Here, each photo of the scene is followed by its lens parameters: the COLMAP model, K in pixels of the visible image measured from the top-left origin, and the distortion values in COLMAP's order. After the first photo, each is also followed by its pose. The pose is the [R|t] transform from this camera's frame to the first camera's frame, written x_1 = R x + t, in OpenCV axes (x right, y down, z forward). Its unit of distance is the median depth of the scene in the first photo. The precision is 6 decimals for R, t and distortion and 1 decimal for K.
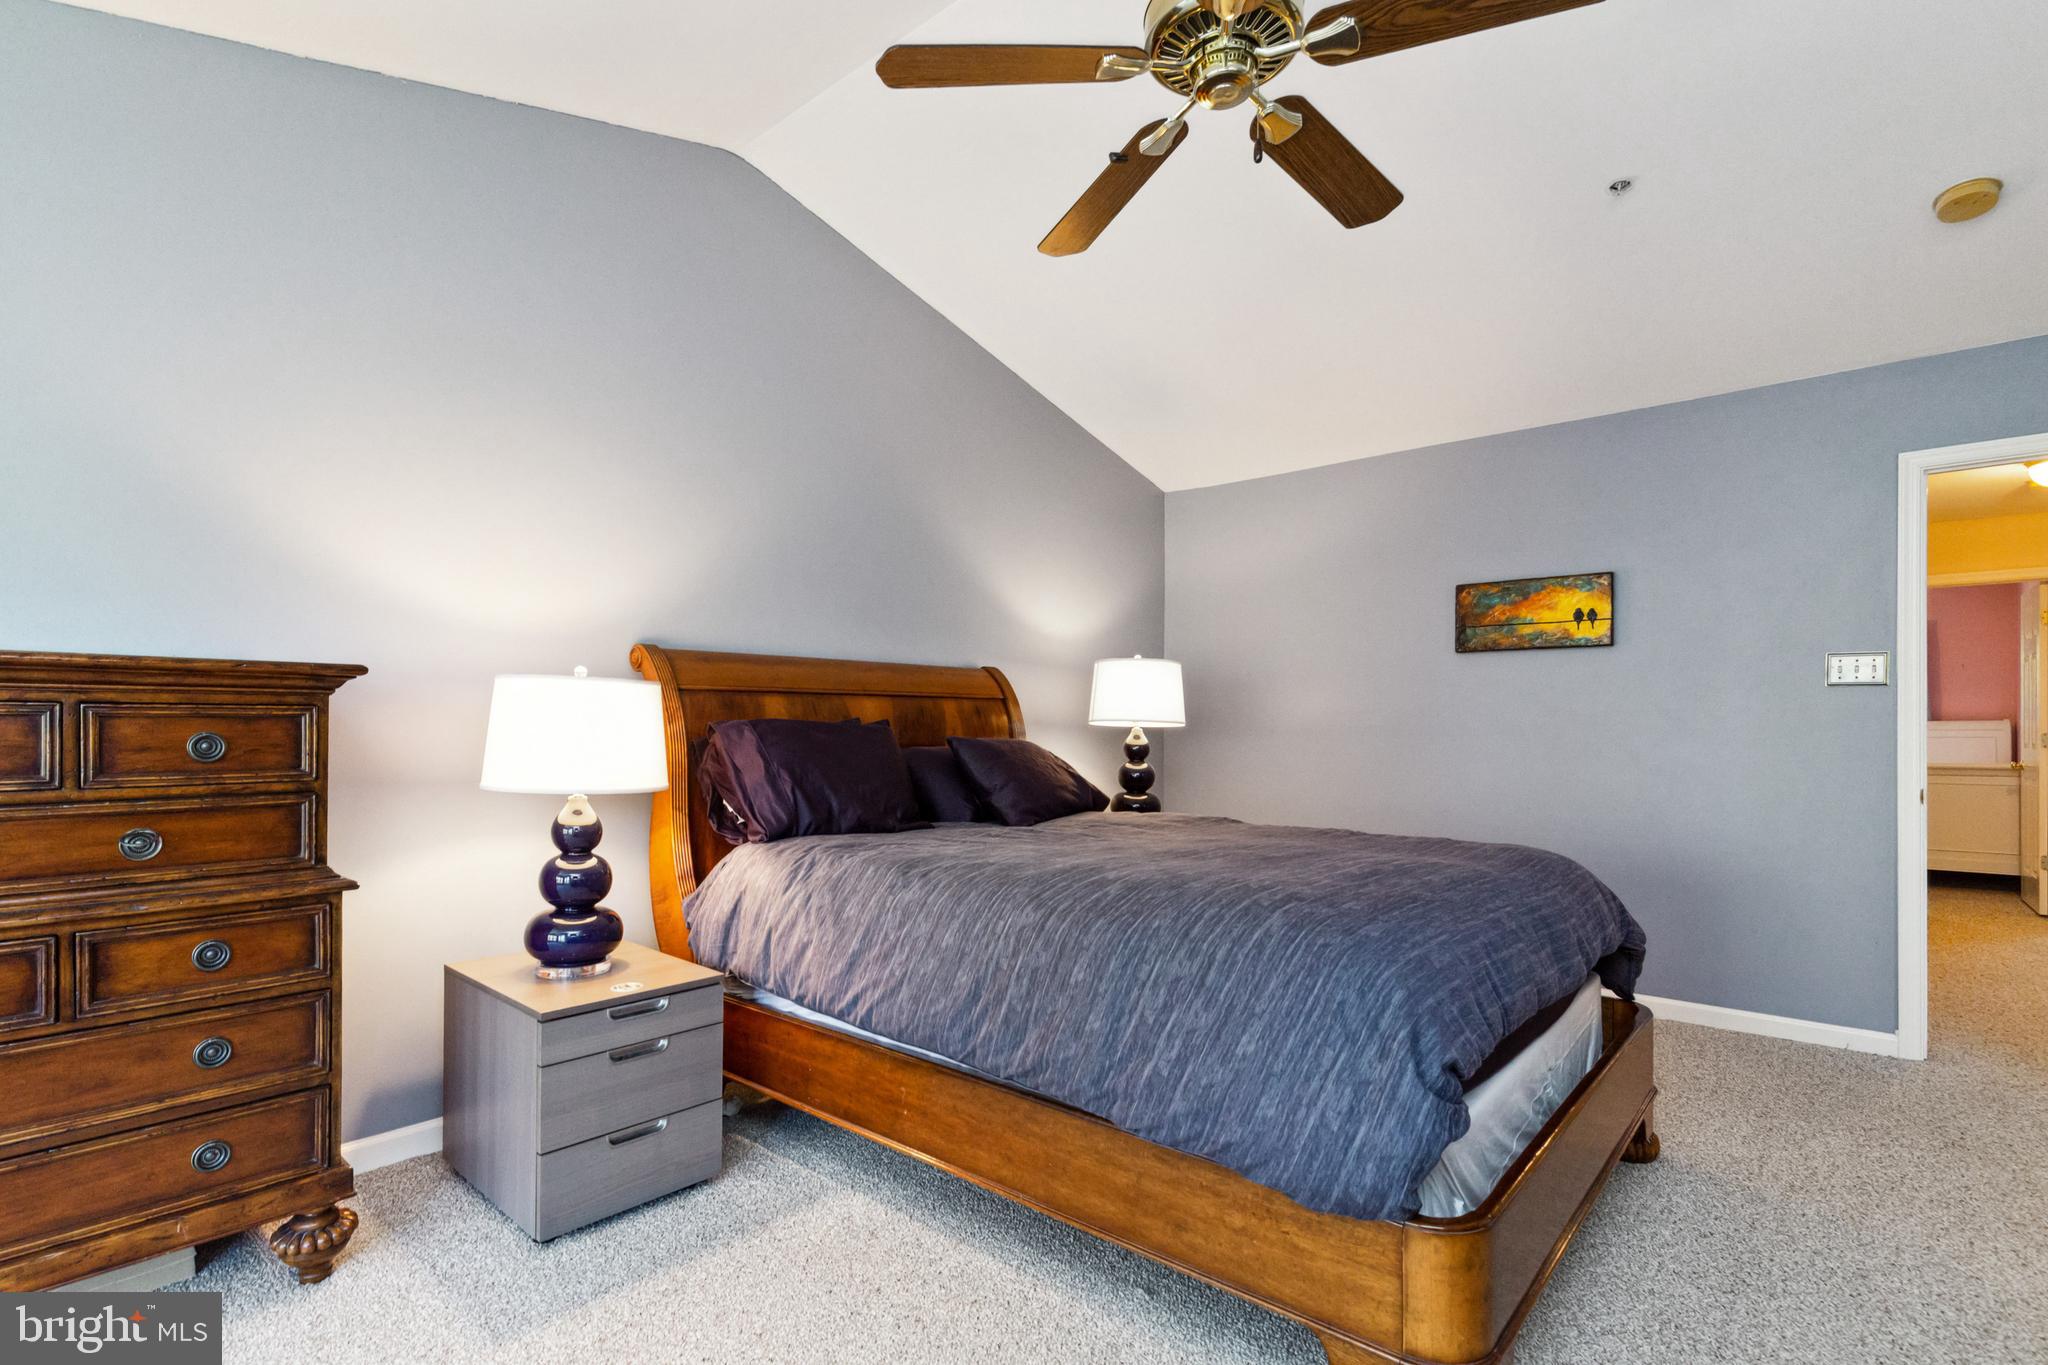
lens RADIAL K [[963.1, 0, 1027.9], [0, 963.1, 667.6], [0, 0, 1]] dist [-0.002011, -0.000512]
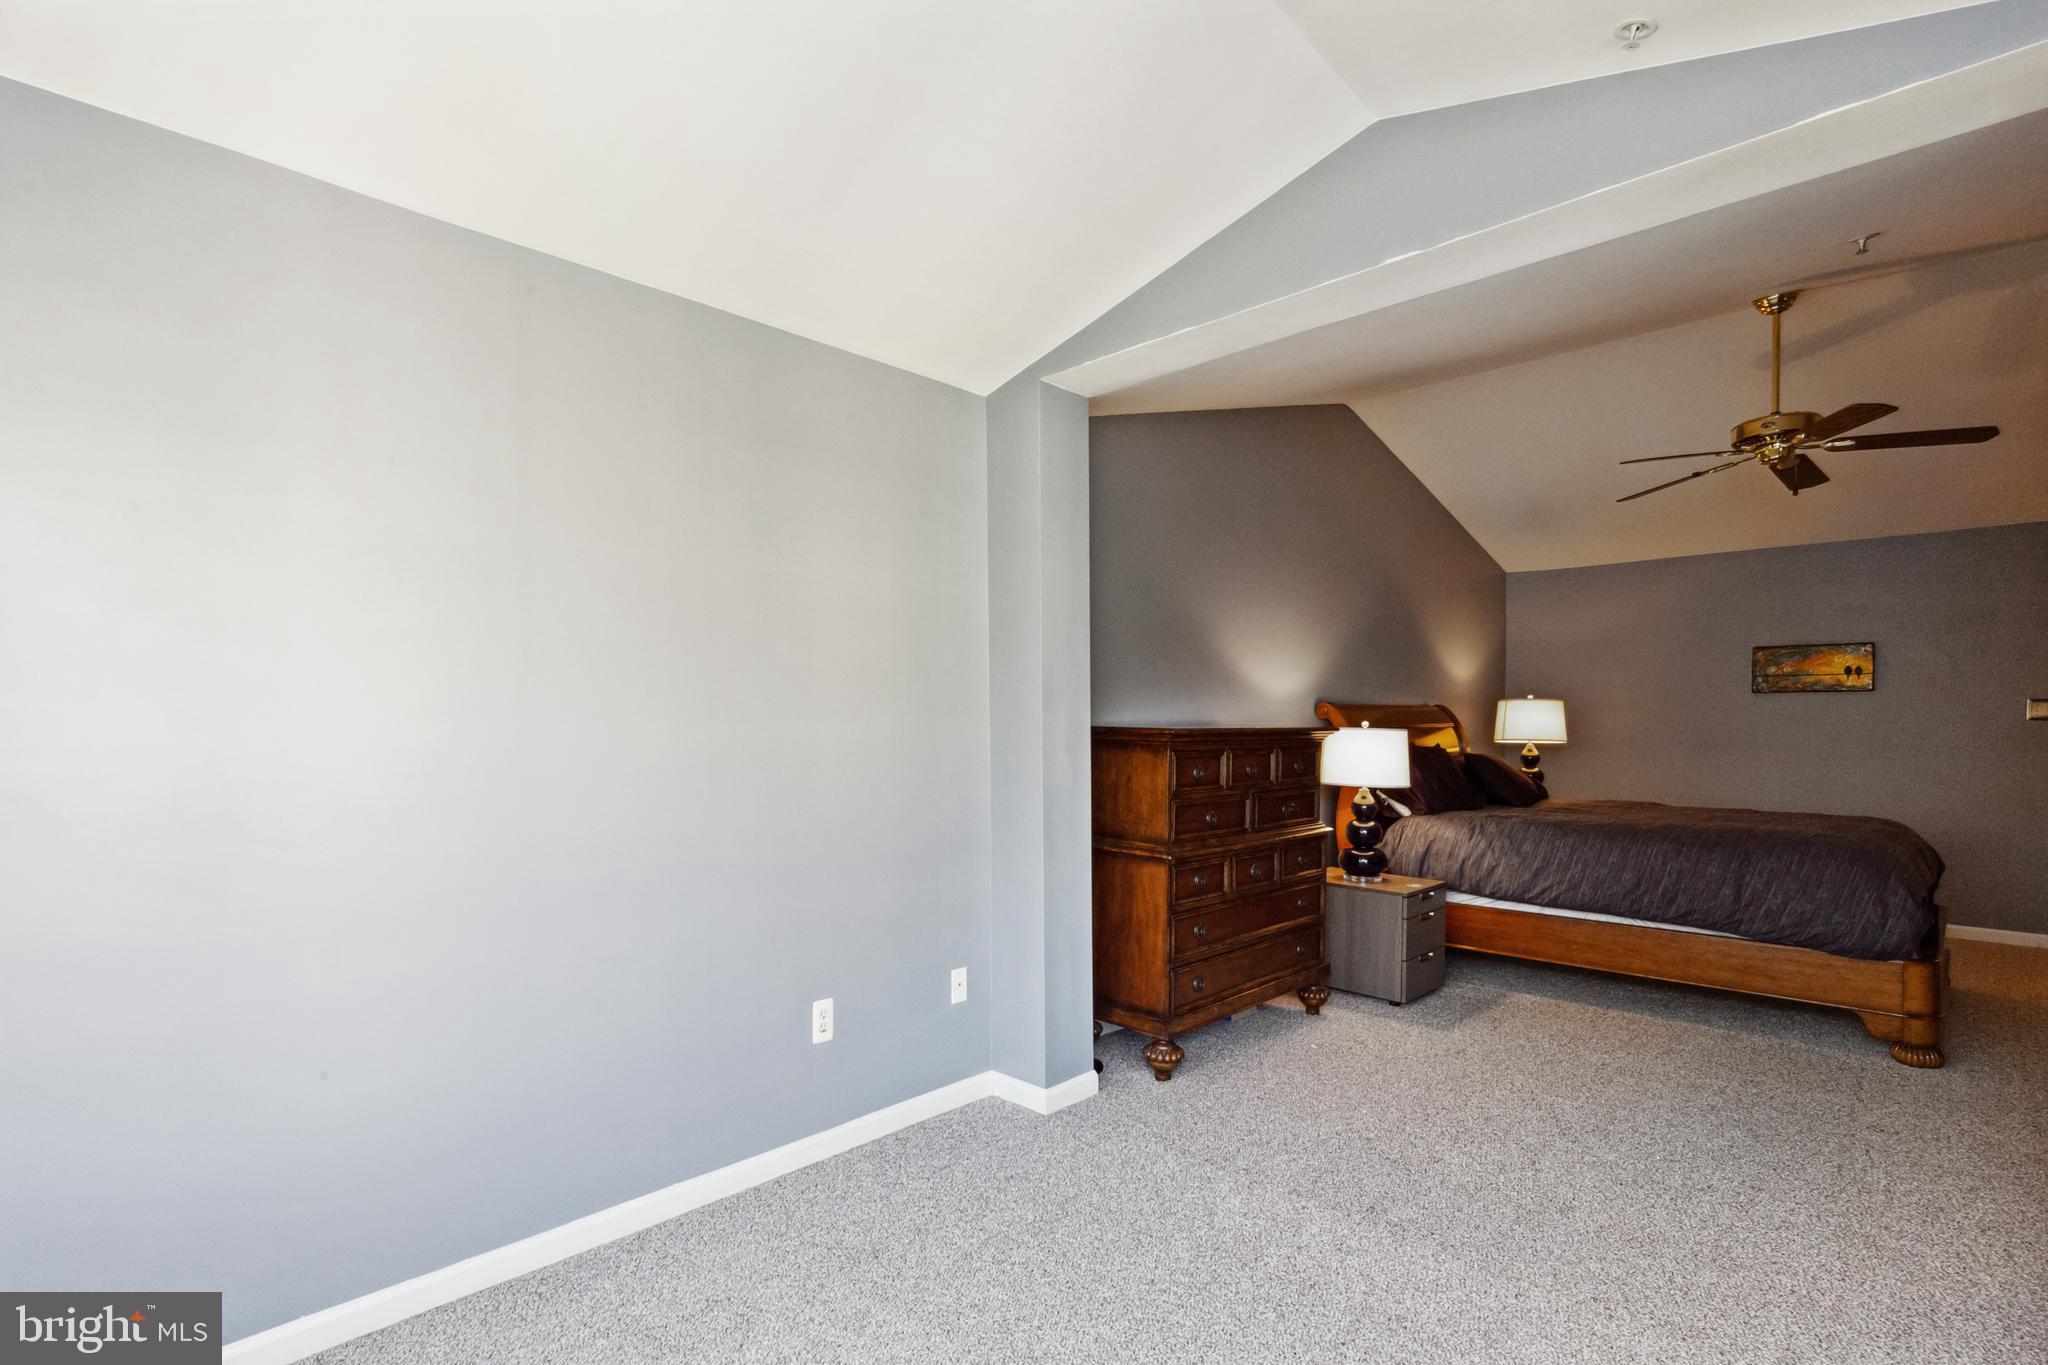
lens RADIAL K [[963.1, 0, 1027.9], [0, 963.1, 667.6], [0, 0, 1]] dist [-0.002011, -0.000512]
pose [[0.997960, -0.005444, -0.063613, -0.957675], [0.005955, 0.999952, 0.007831, -0.122074], [0.063567, -0.008194, 0.997944, -0.909362]]
